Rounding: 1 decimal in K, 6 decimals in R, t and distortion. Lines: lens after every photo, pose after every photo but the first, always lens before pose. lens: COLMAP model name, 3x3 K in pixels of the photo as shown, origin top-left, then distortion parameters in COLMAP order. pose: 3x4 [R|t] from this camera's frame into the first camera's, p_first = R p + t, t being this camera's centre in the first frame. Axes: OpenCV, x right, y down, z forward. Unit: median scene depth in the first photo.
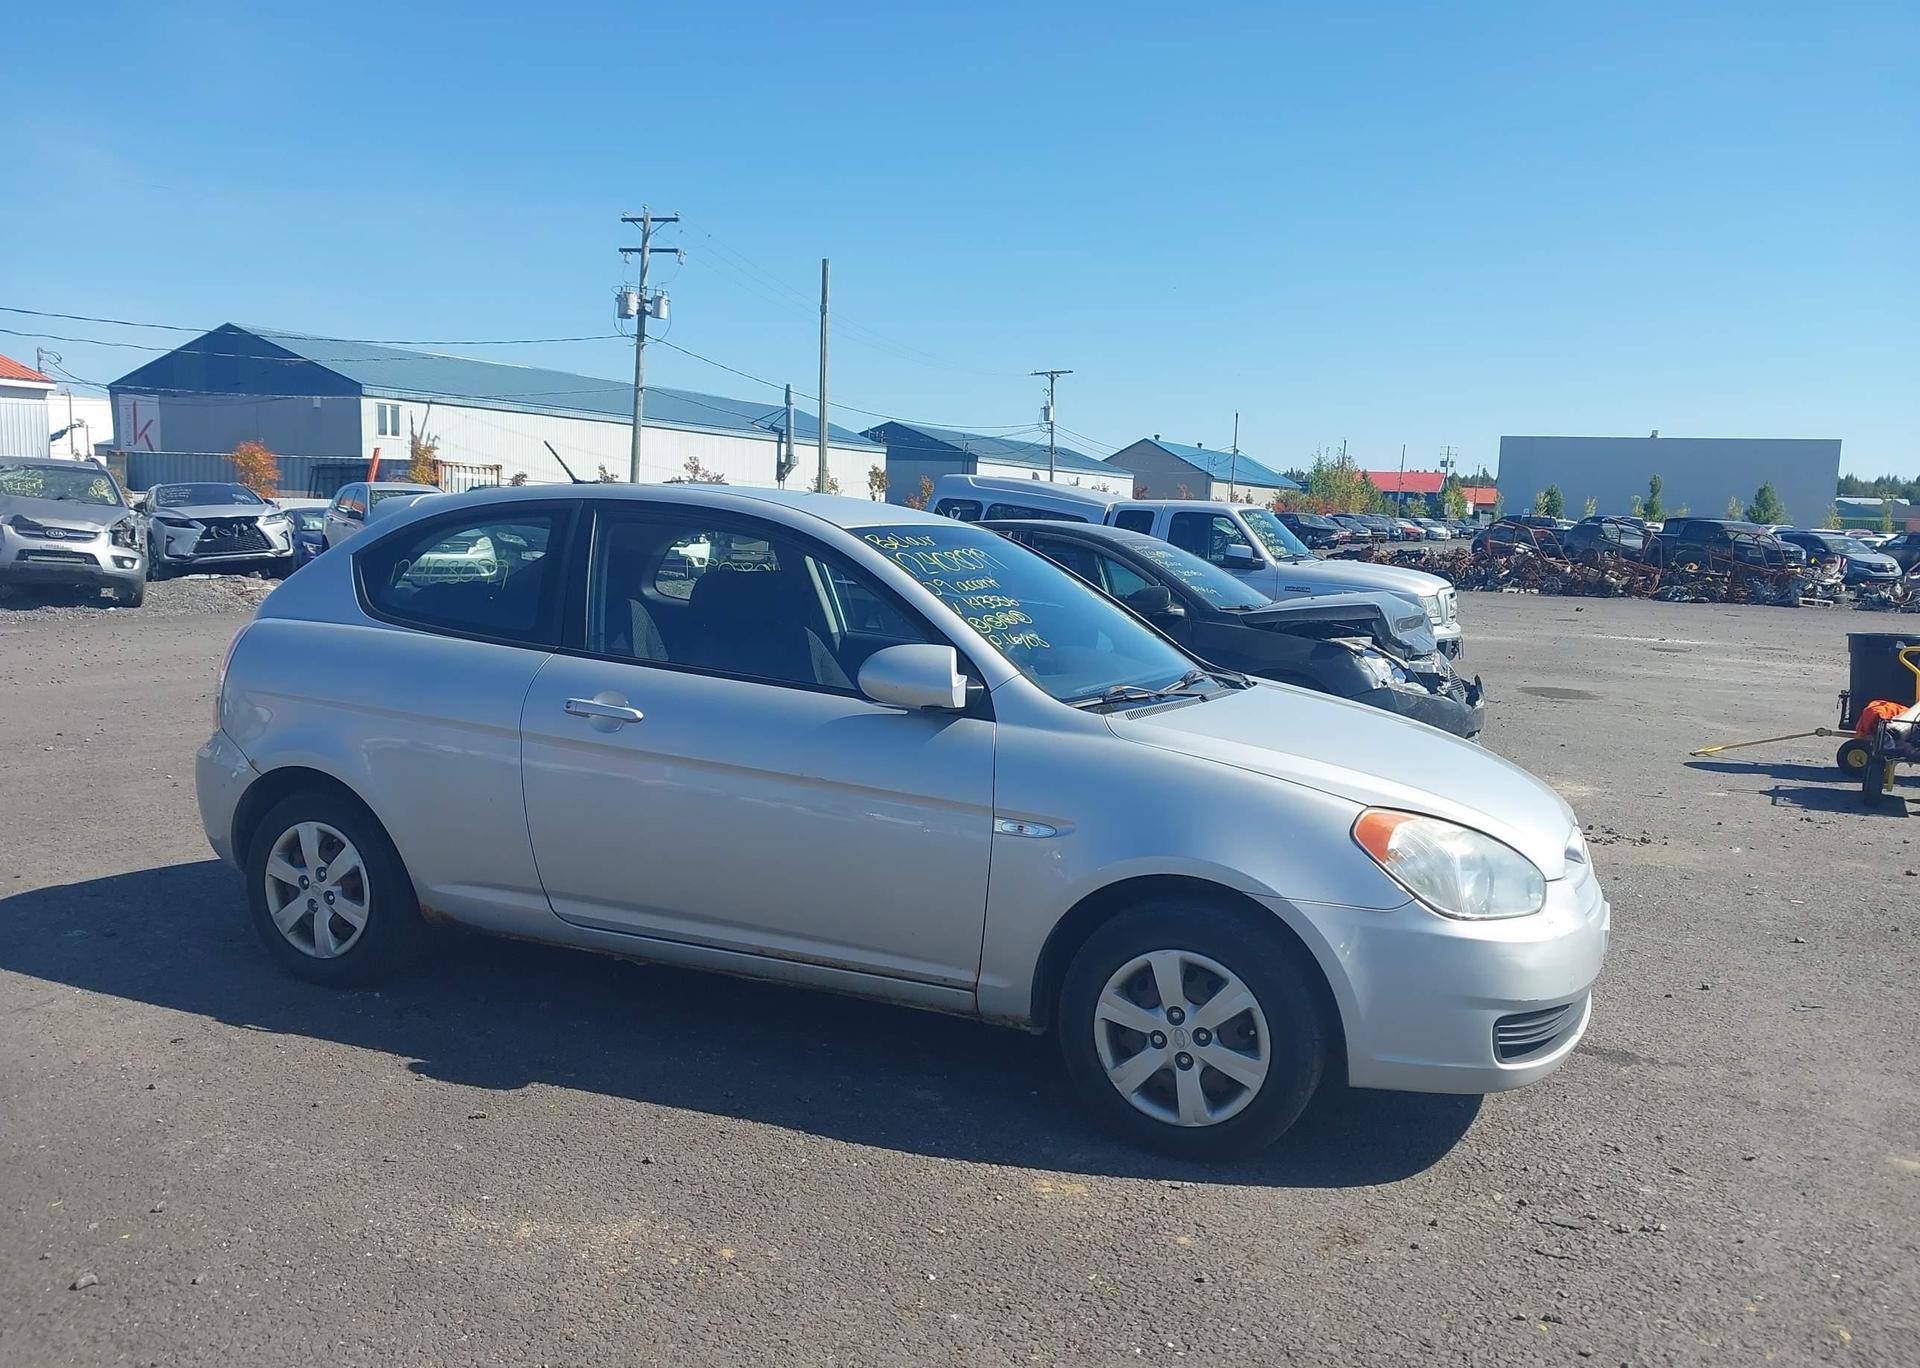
lens RADIAL K [[1604.2, 0, 1003.5], [0, 1604.2, 726.0], [0, 0, 1]] dist [0.055983, -0.224749]
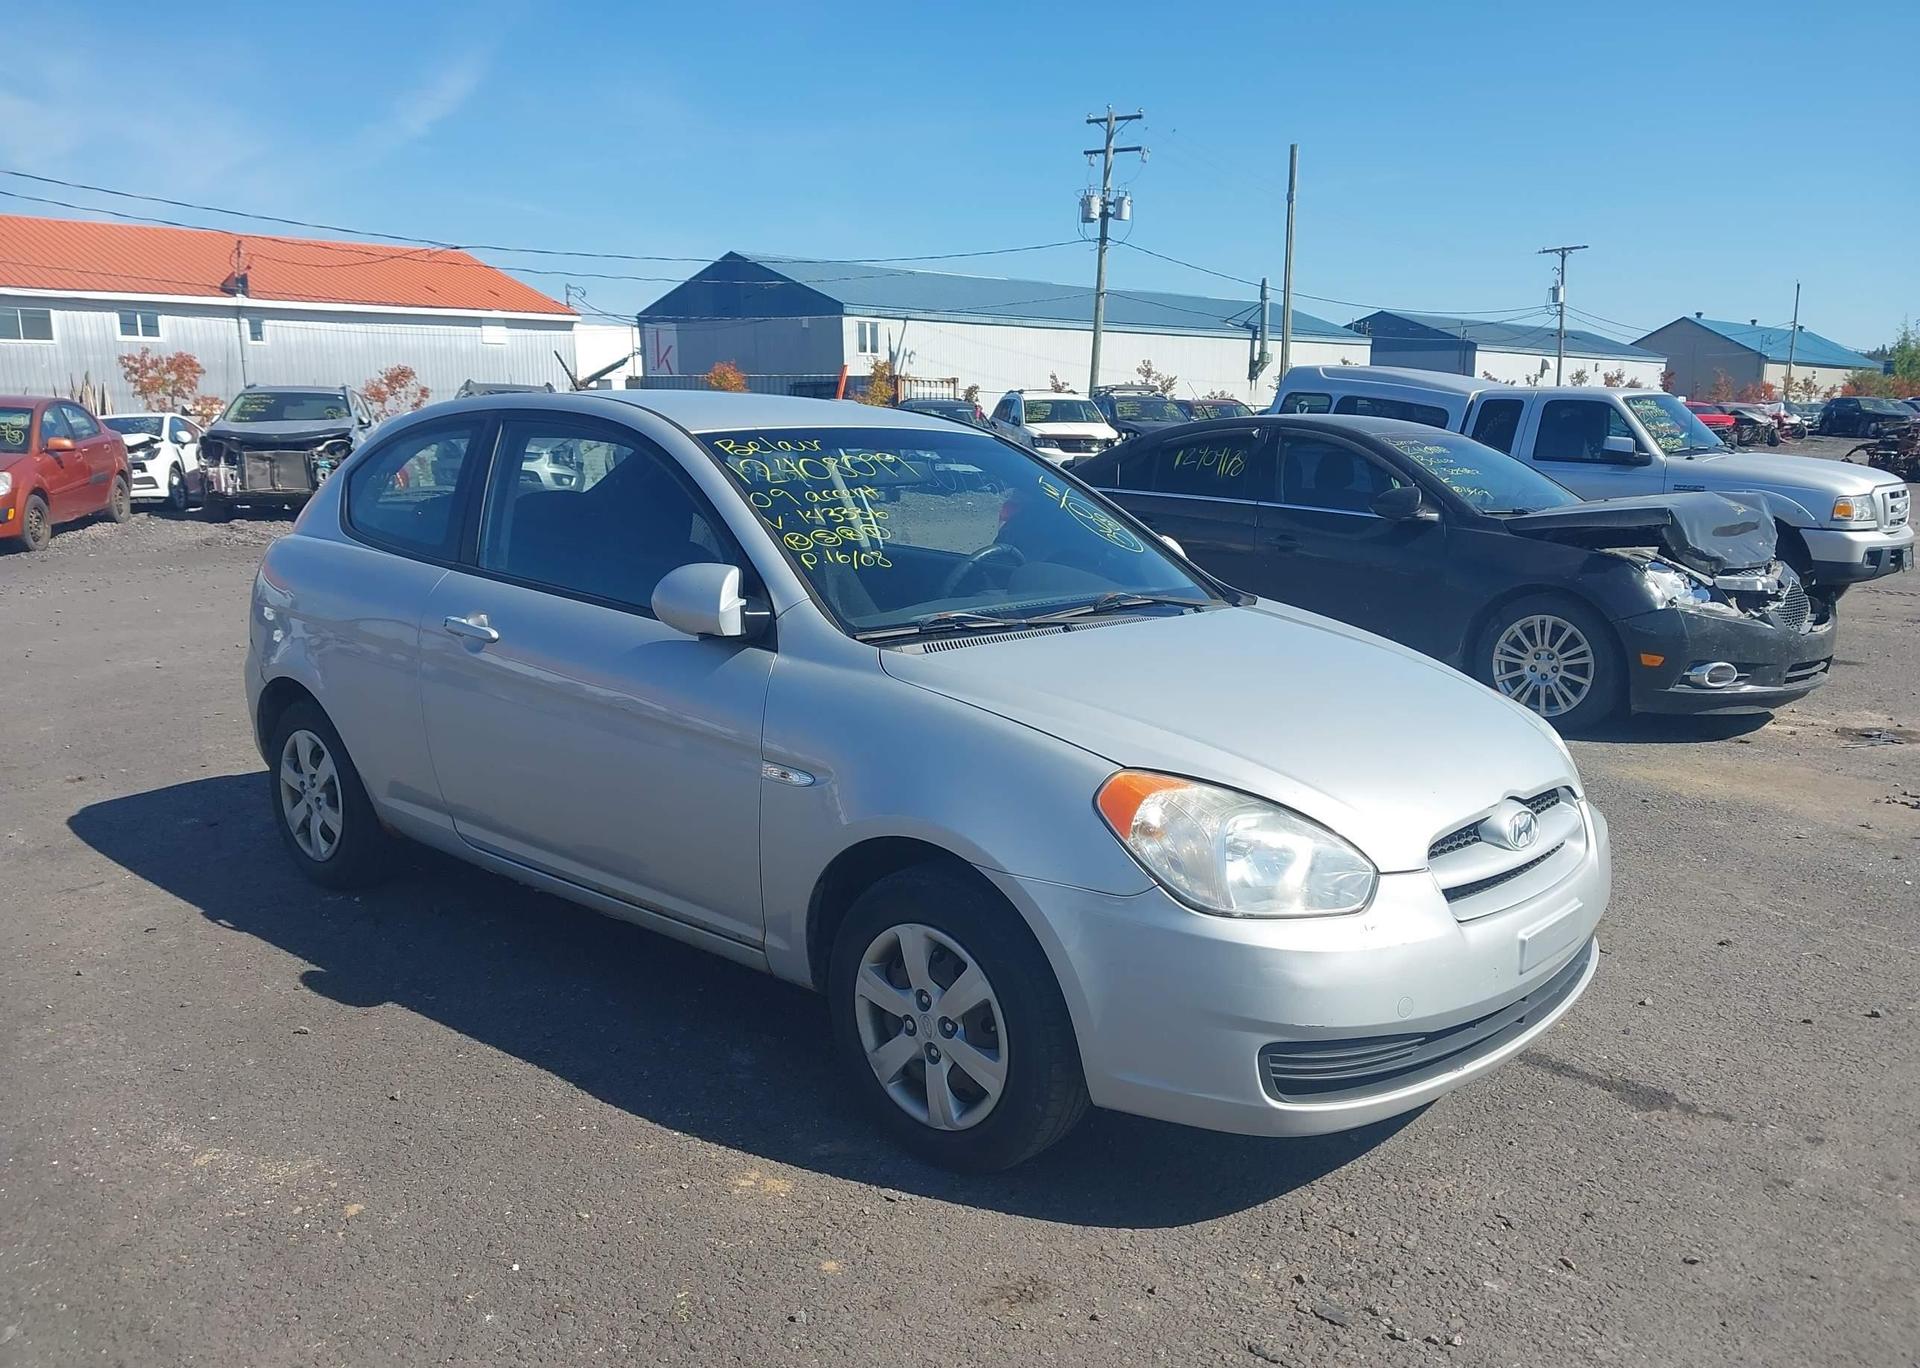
lens RADIAL K [[1634.5, 0, 960.0], [0, 1634.5, 684.0], [0, 0, 1]] dist [-0.046677, -0.013253]
pose [[0.929488, 0.027188, -0.367848, 0.139718], [-0.015429, 0.999273, 0.034872, -0.005887], [0.368529, -0.026738, 0.929232, 0.064837]]
